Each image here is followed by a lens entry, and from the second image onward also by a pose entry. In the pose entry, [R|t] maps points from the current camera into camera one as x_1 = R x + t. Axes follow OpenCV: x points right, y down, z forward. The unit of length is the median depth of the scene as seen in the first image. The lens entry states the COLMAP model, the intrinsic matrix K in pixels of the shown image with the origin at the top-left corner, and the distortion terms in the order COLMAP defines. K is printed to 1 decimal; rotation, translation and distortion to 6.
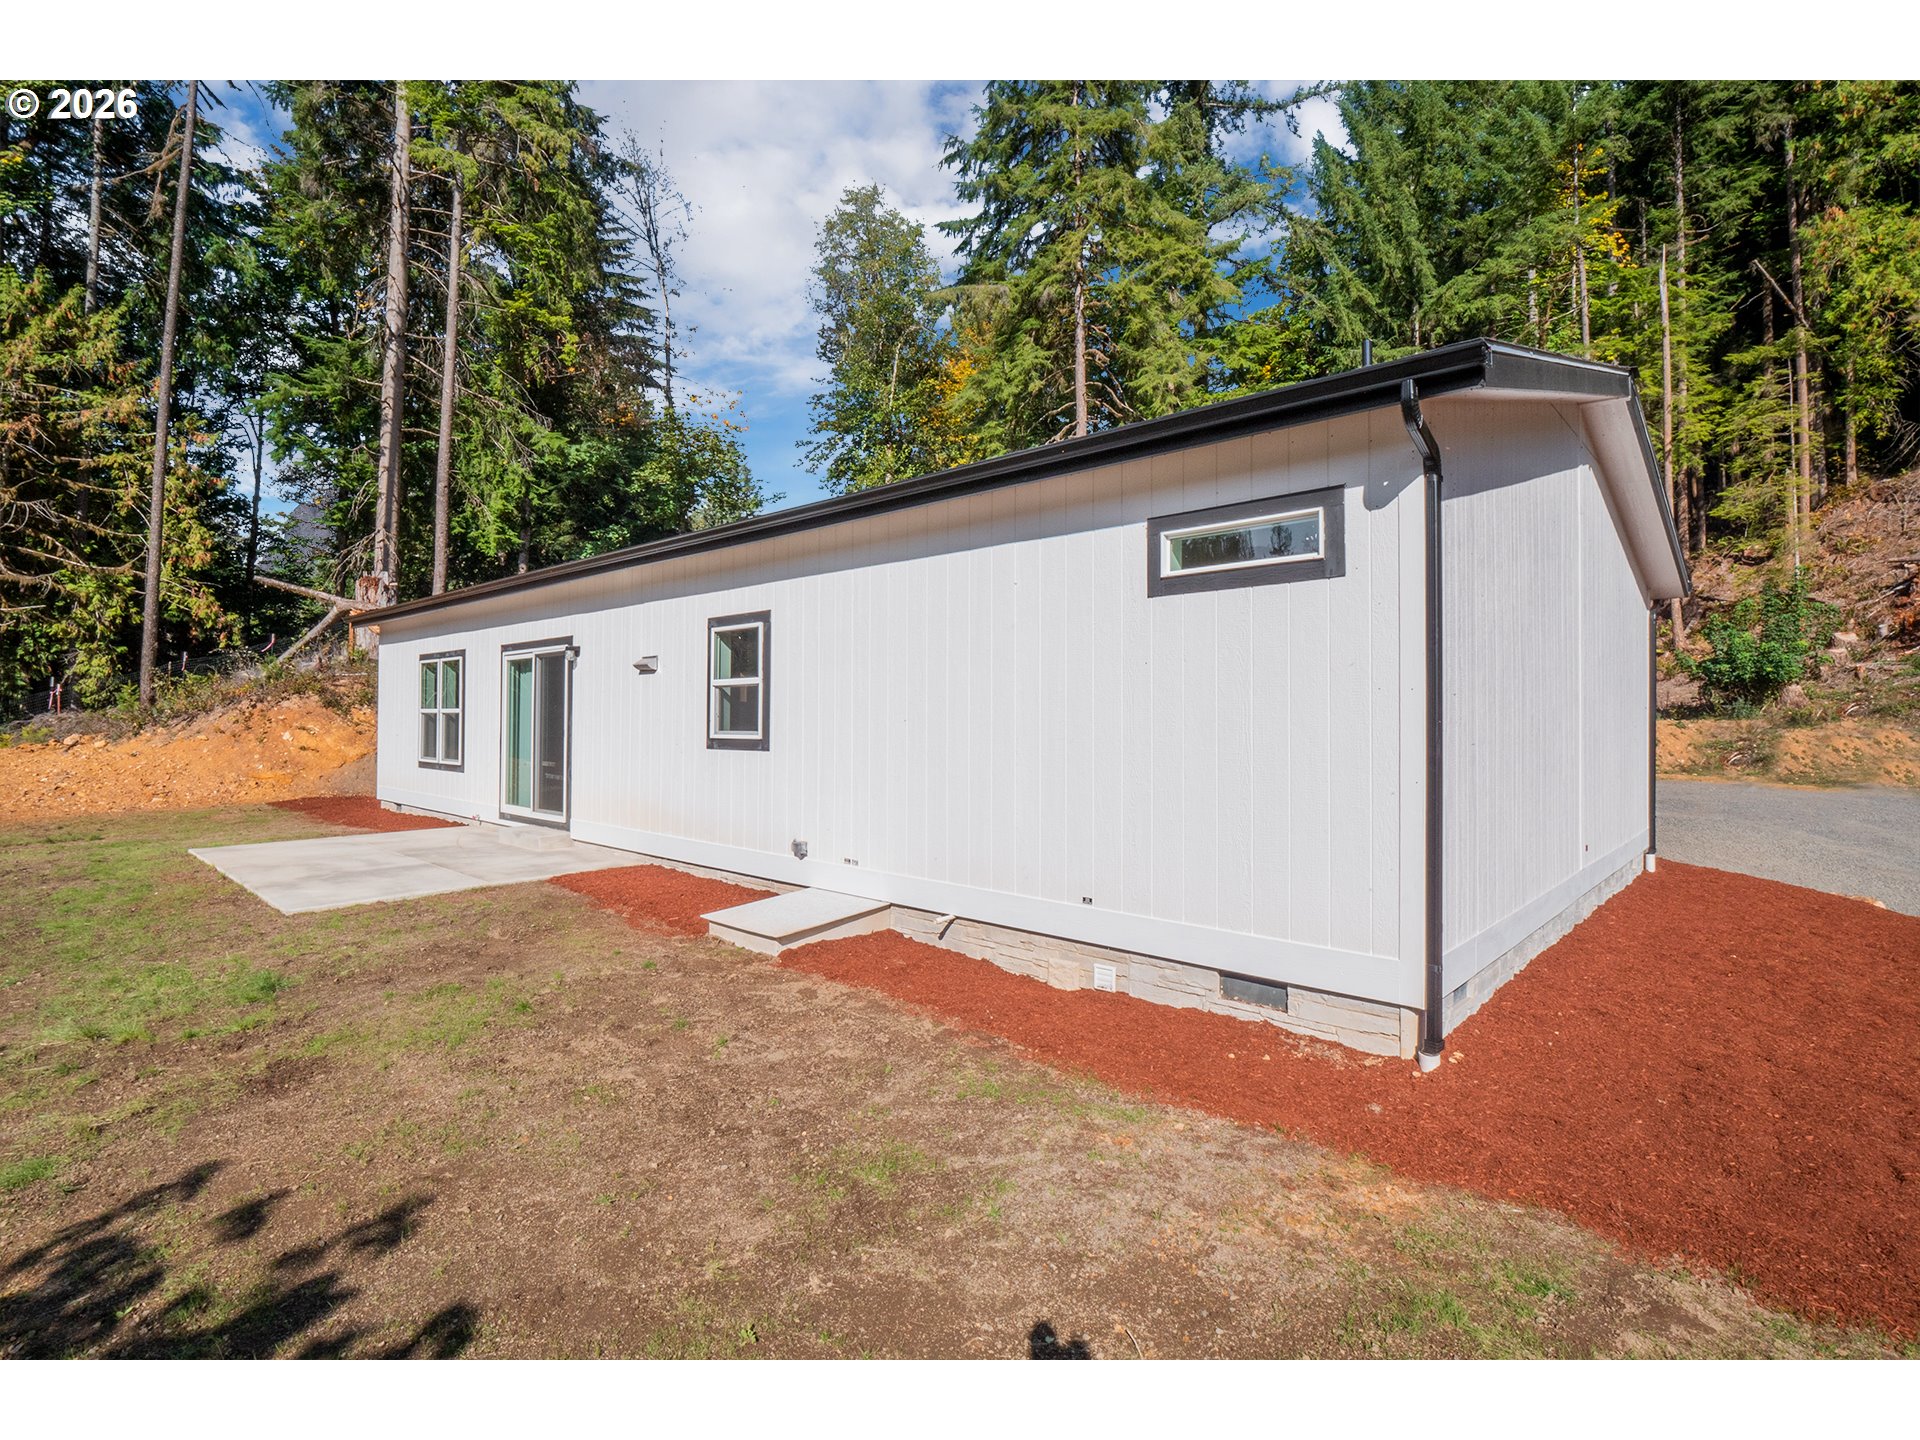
lens RADIAL K [[940.4, 0, 954.9], [0, 940.4, 714.0], [0, 0, 1]] dist [-0.012134, 0.000016]
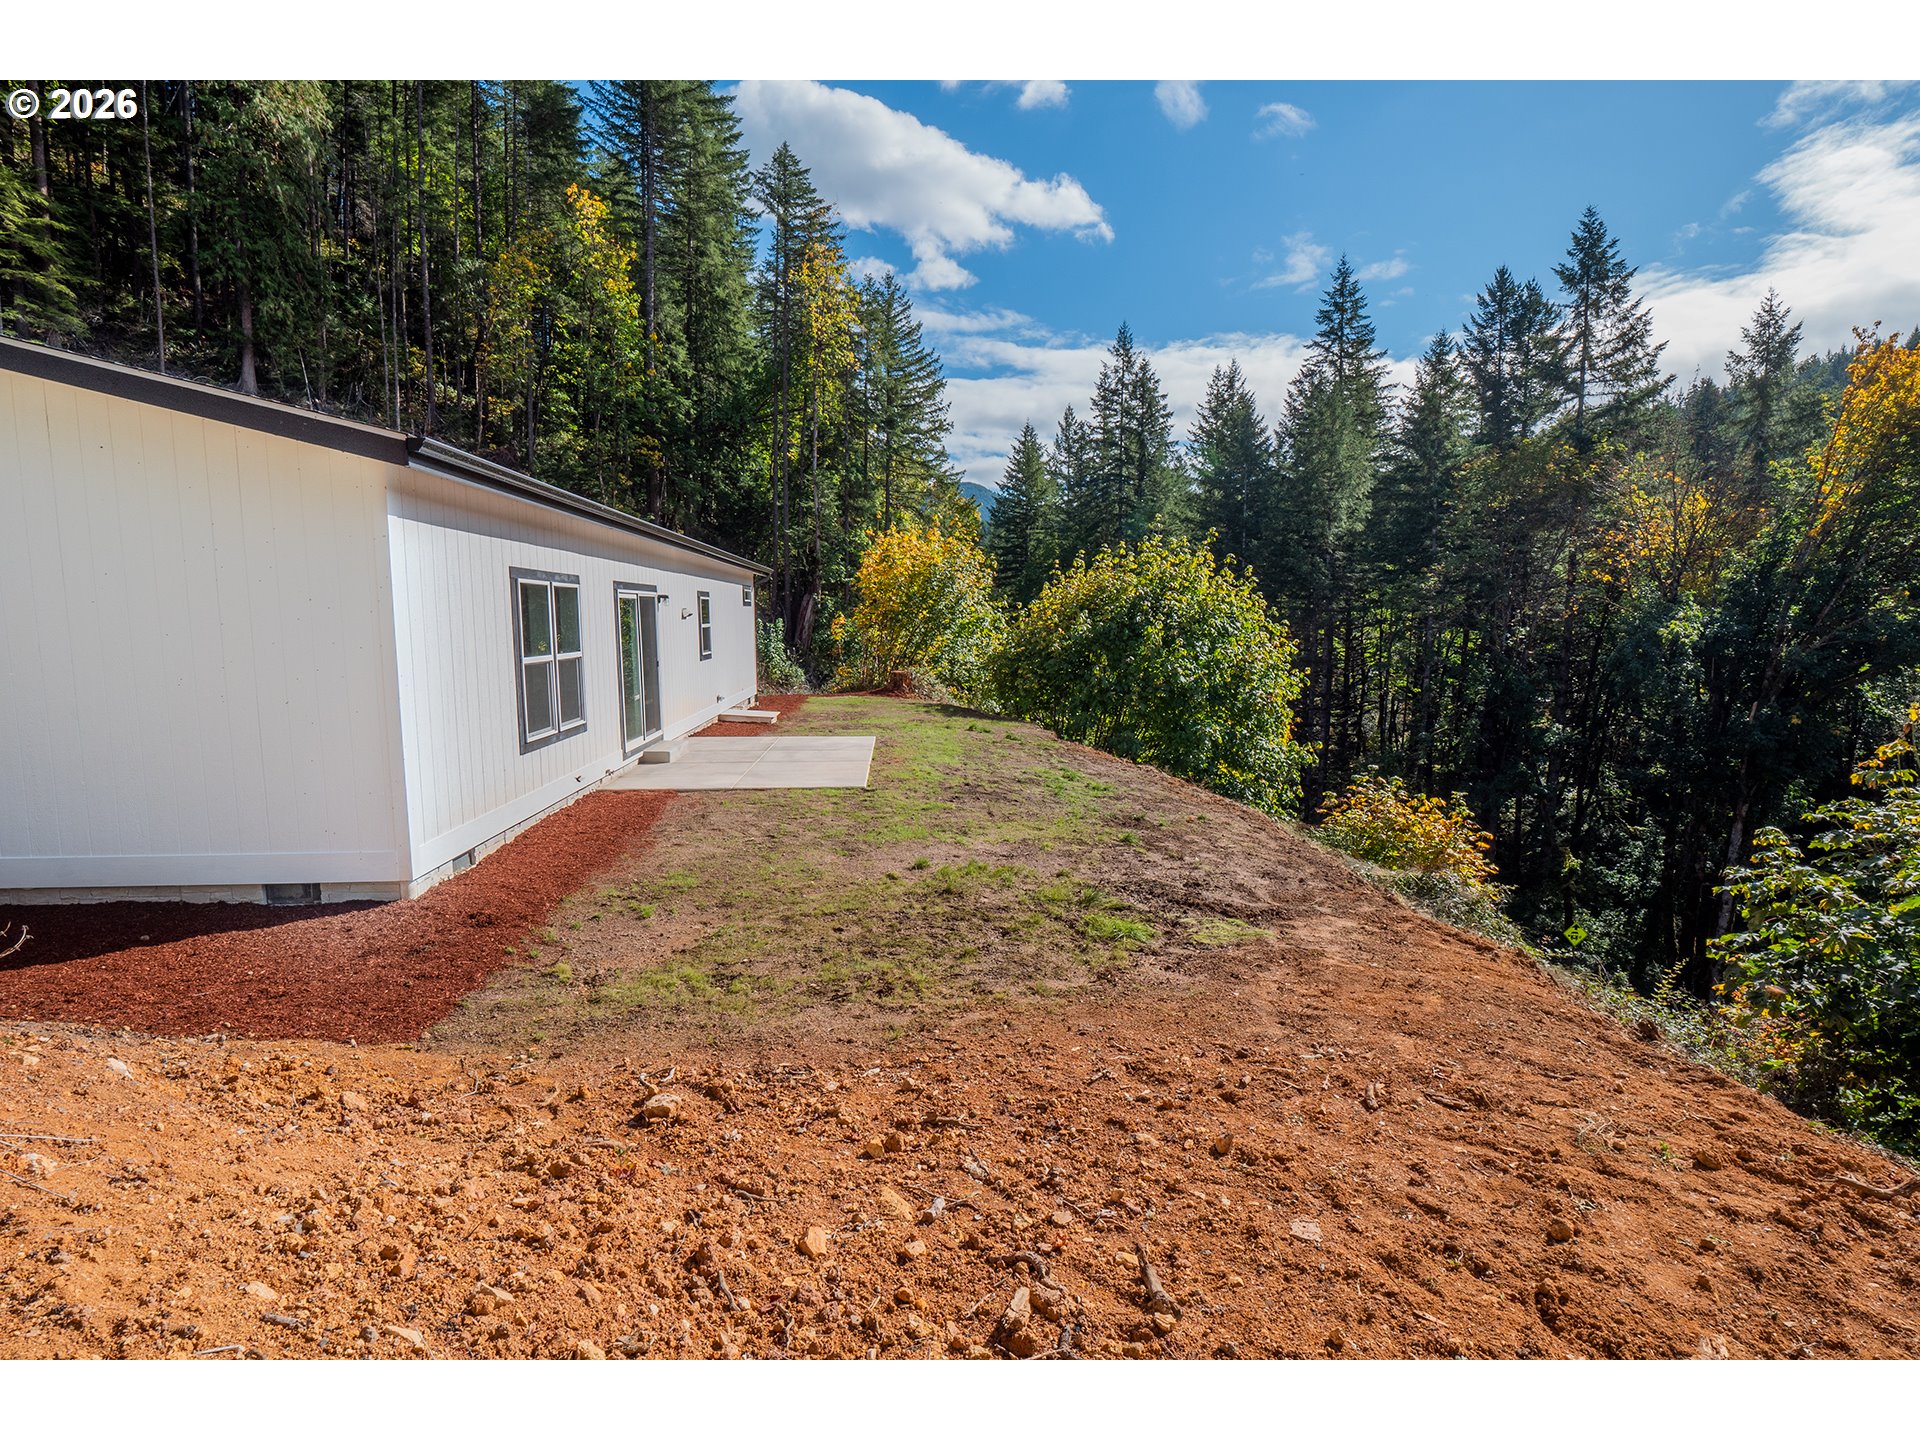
lens RADIAL K [[940.4, 0, 954.9], [0, 940.4, 714.0], [0, 0, 1]] dist [-0.012134, 0.000016]
pose [[-0.733205, -0.076193, 0.675725, -1.368948], [-0.007434, 0.994542, 0.104075, -0.043229], [-0.679967, 0.071285, -0.729770, 1.472823]]
